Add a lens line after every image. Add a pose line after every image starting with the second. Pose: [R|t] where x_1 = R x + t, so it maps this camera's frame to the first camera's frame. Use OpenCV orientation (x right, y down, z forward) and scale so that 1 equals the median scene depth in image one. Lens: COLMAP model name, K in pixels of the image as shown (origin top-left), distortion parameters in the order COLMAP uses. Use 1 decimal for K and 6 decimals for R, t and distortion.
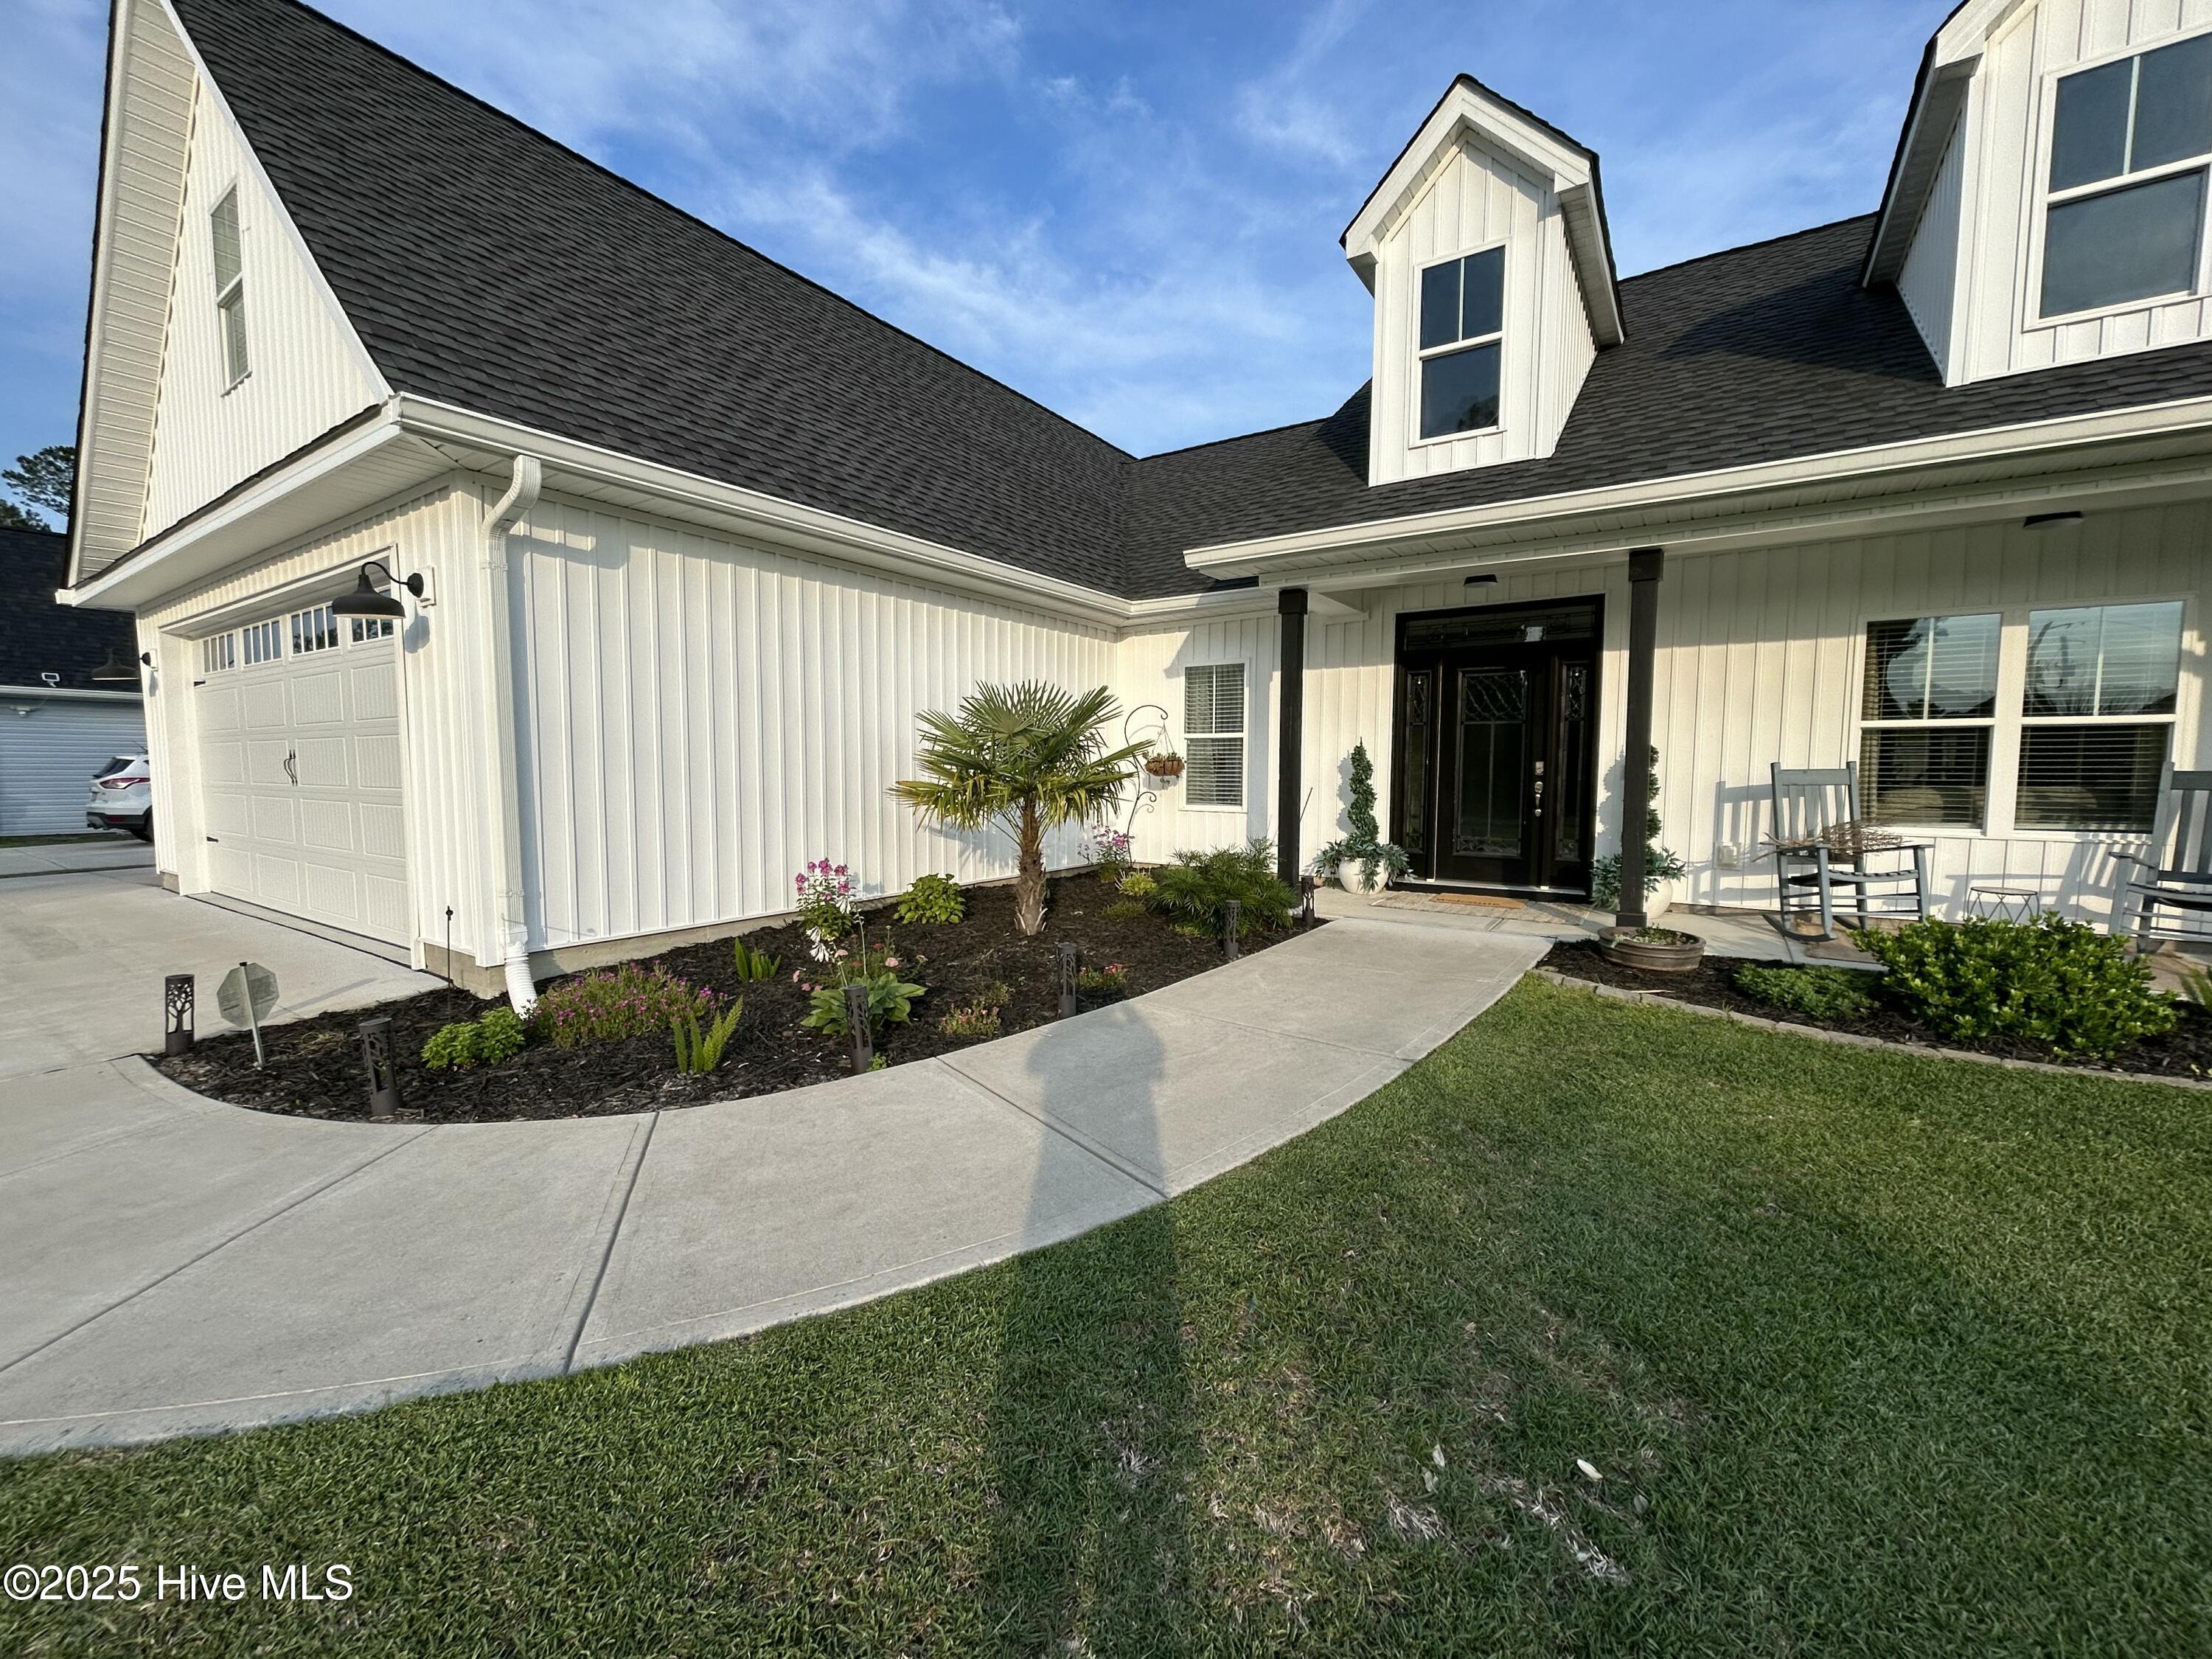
lens RADIAL K [[878.1, 0, 1111.4], [0, 878.1, 818.2], [0, 0, 1]] dist [-0.004340, 0.001469]
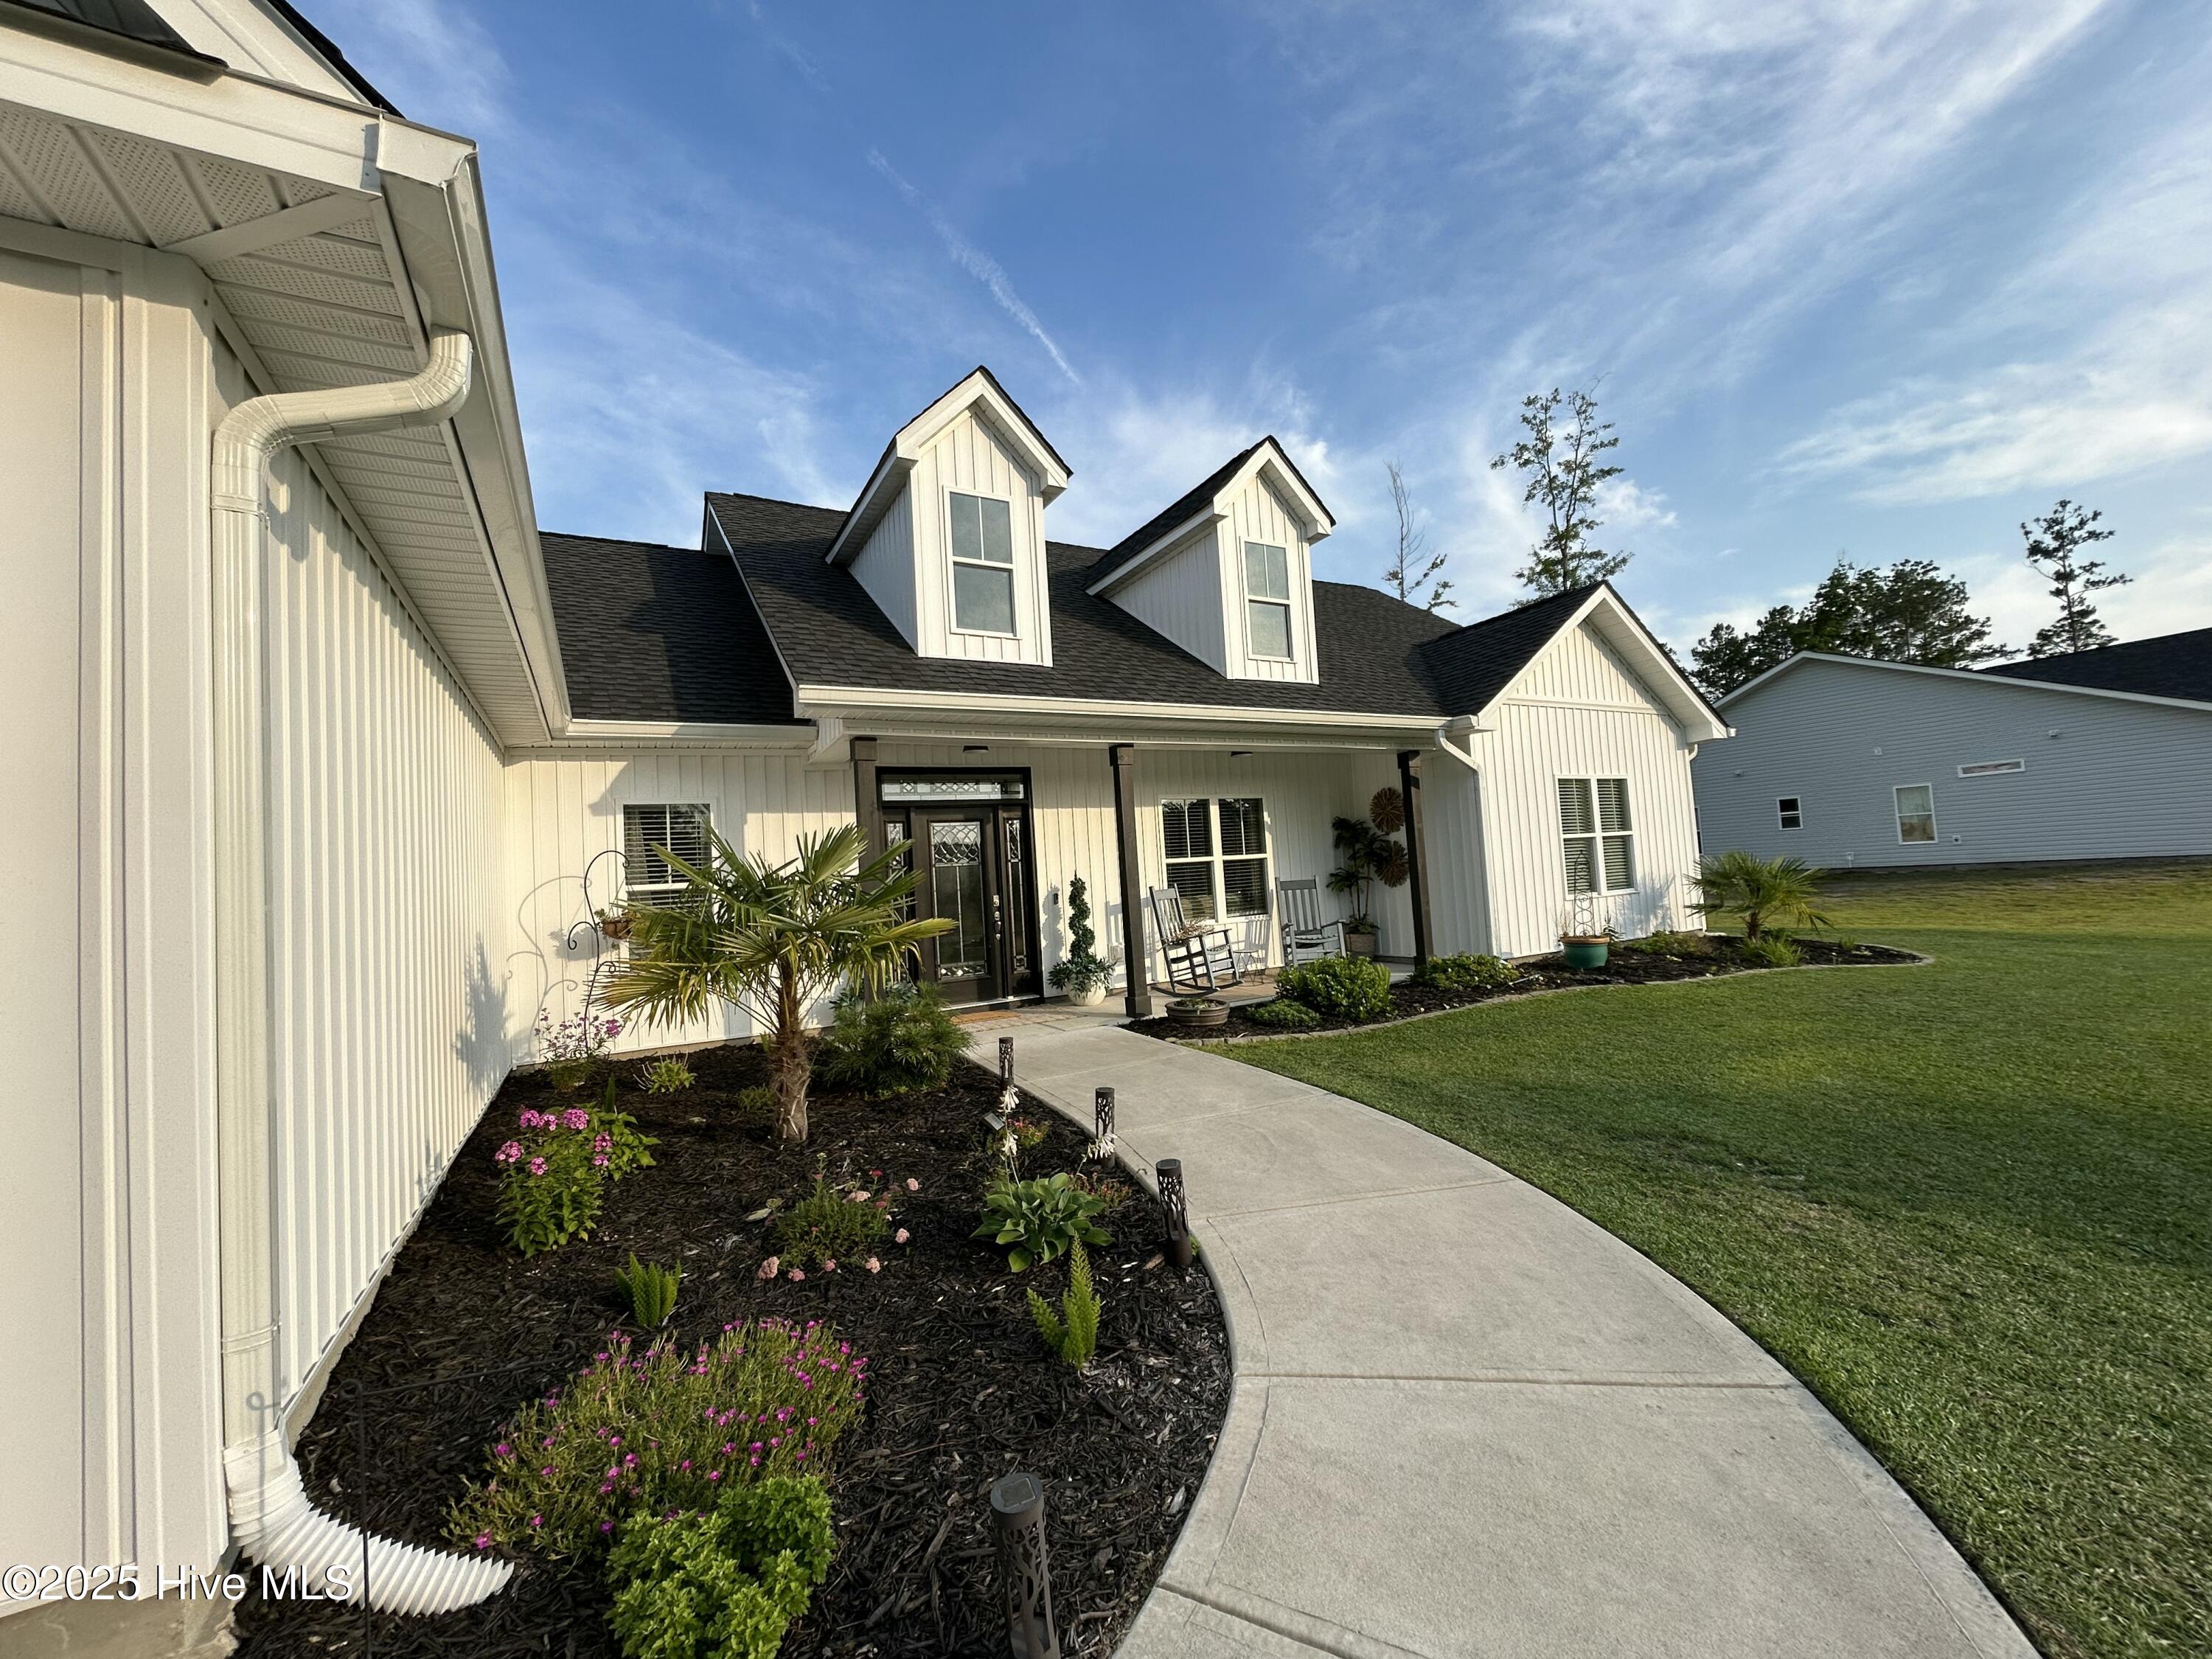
lens RADIAL K [[878.1, 0, 1105.0], [0, 878.1, 819.2], [0, 0, 1]] dist [-0.004340, 0.001469]
pose [[0.460202, 0.030803, 0.887280, -0.638062], [0.115770, 0.988783, -0.094372, -0.043056], [-0.880234, 0.146151, 0.451474, 0.346797]]
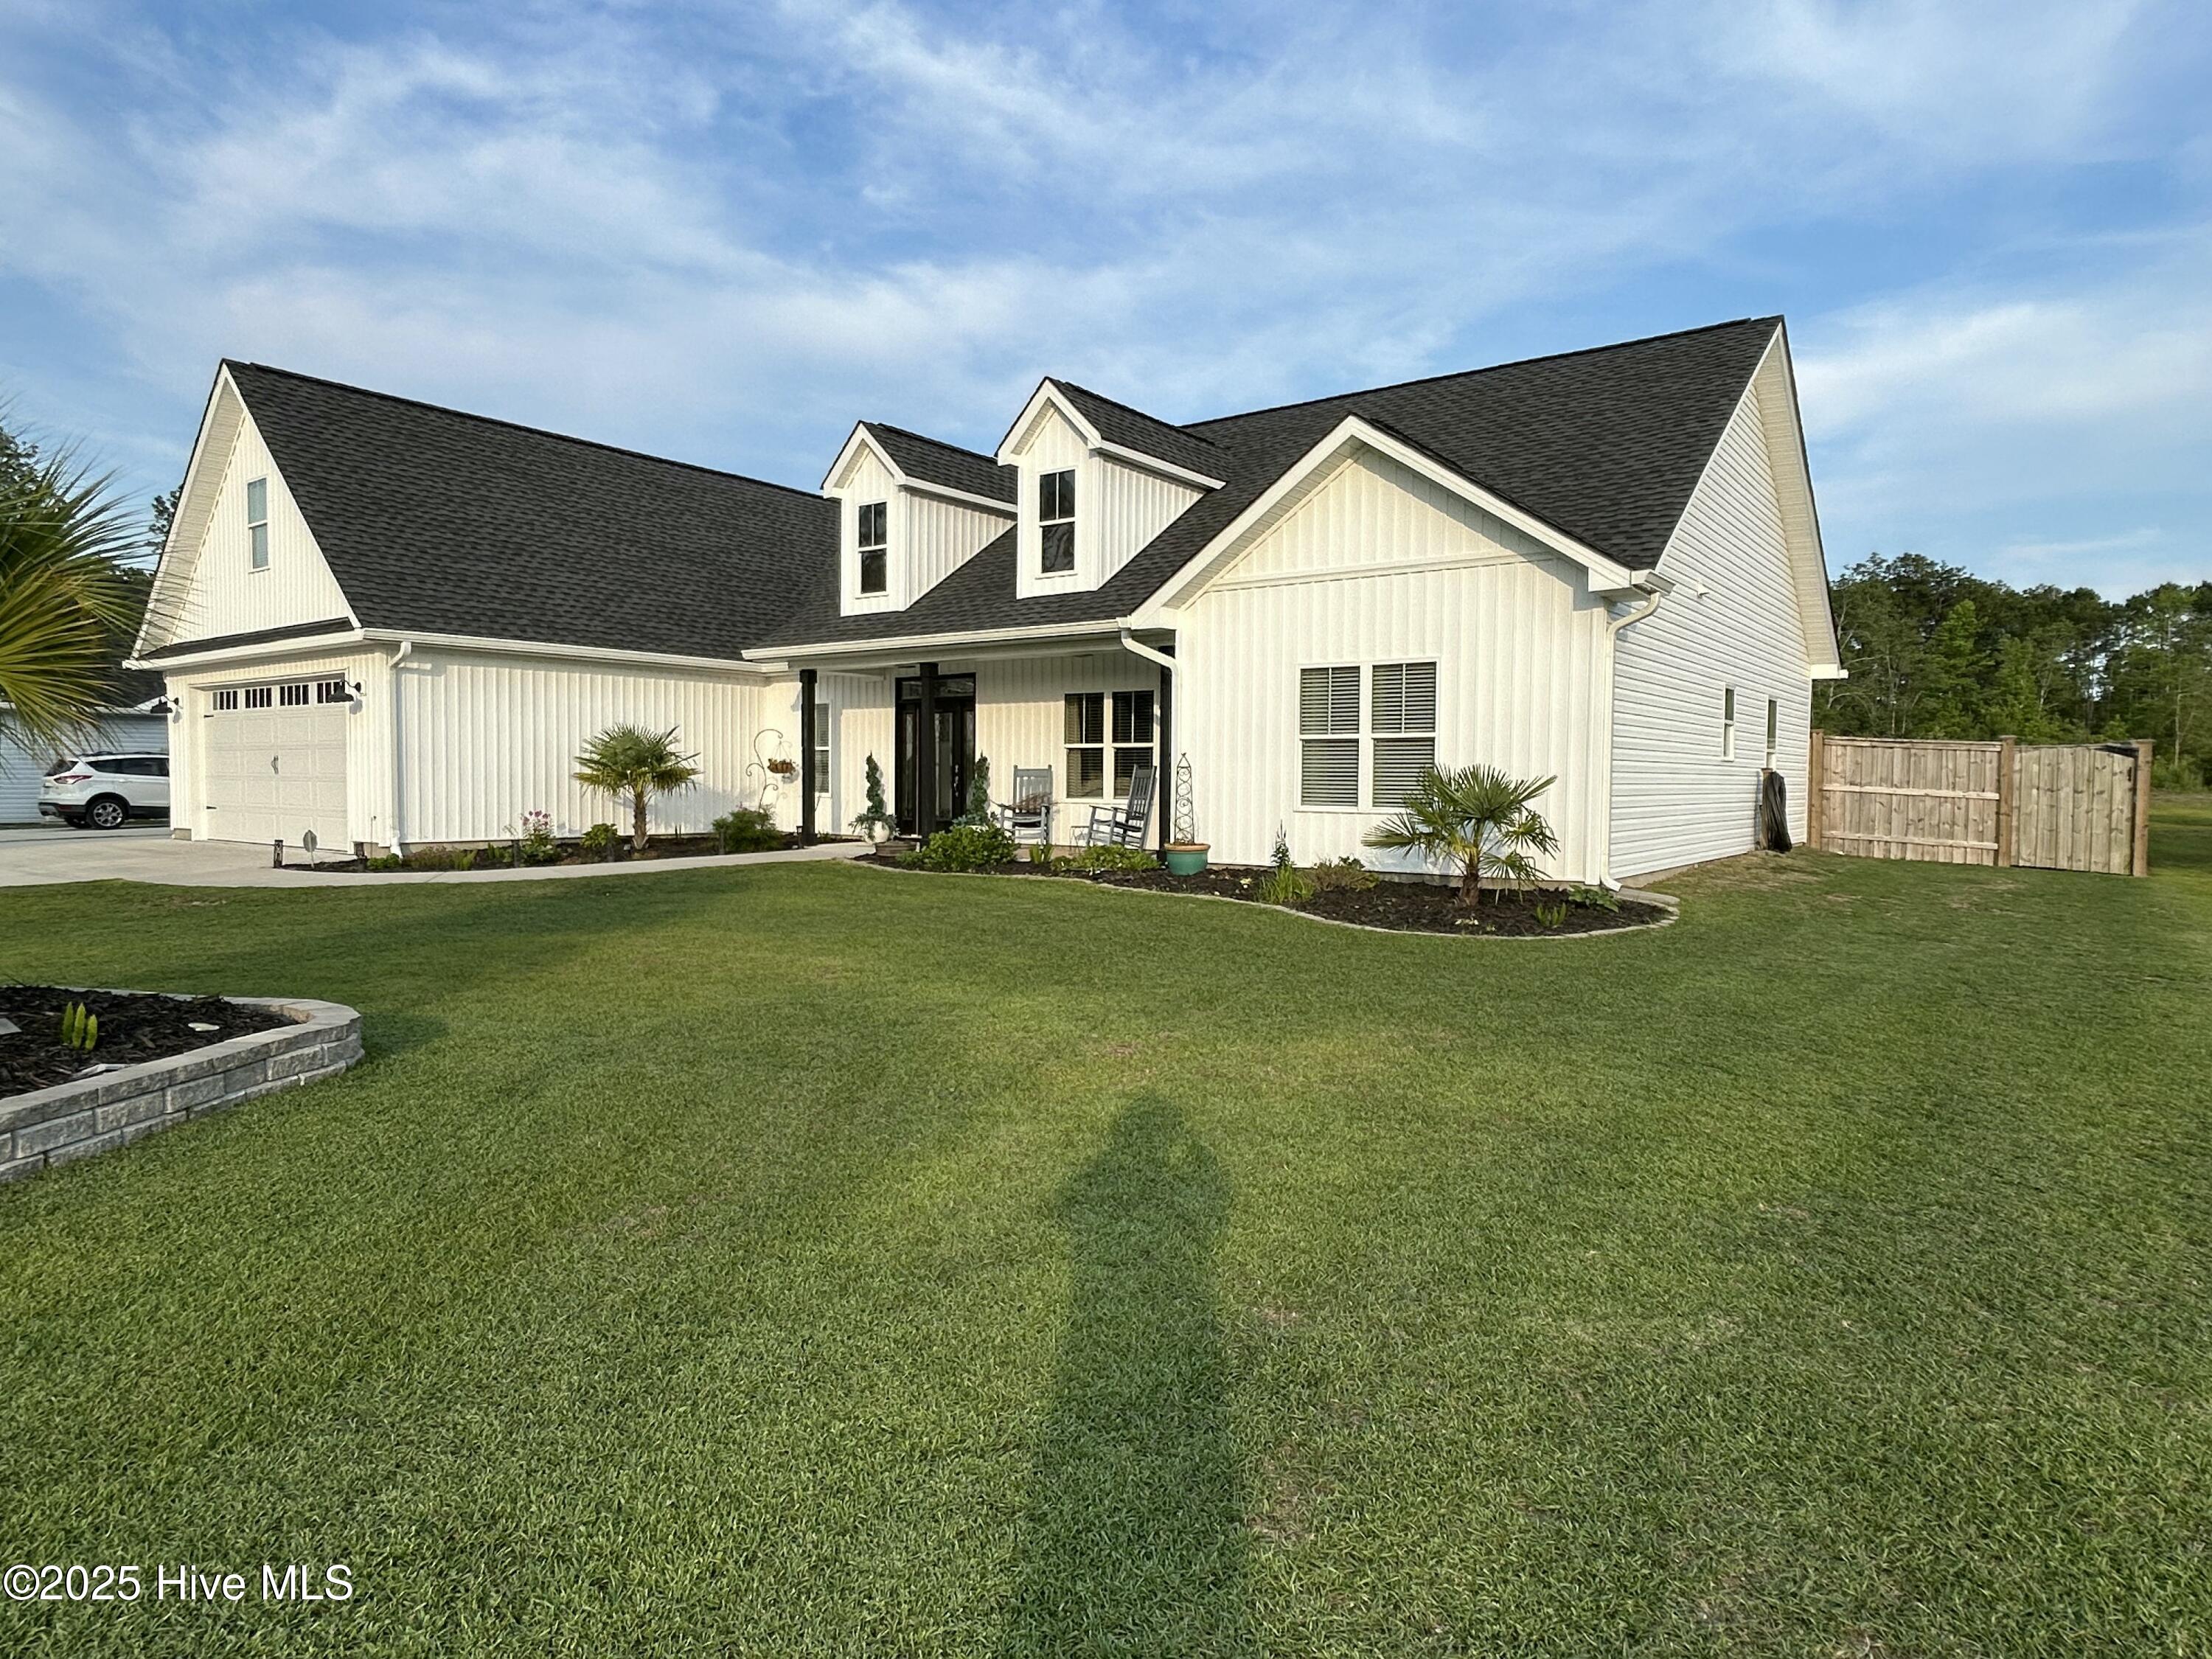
lens RADIAL K [[1303.3, 0, 1111.4], [0, 1303.3, 820.4], [0, 0, 1]] dist [0.005048, -0.002953]
pose [[0.998038, 0.007864, -0.062121, 1.122581], [-0.009640, 0.999552, -0.028331, 0.134681], [0.061870, 0.028875, 0.997666, -1.829332]]
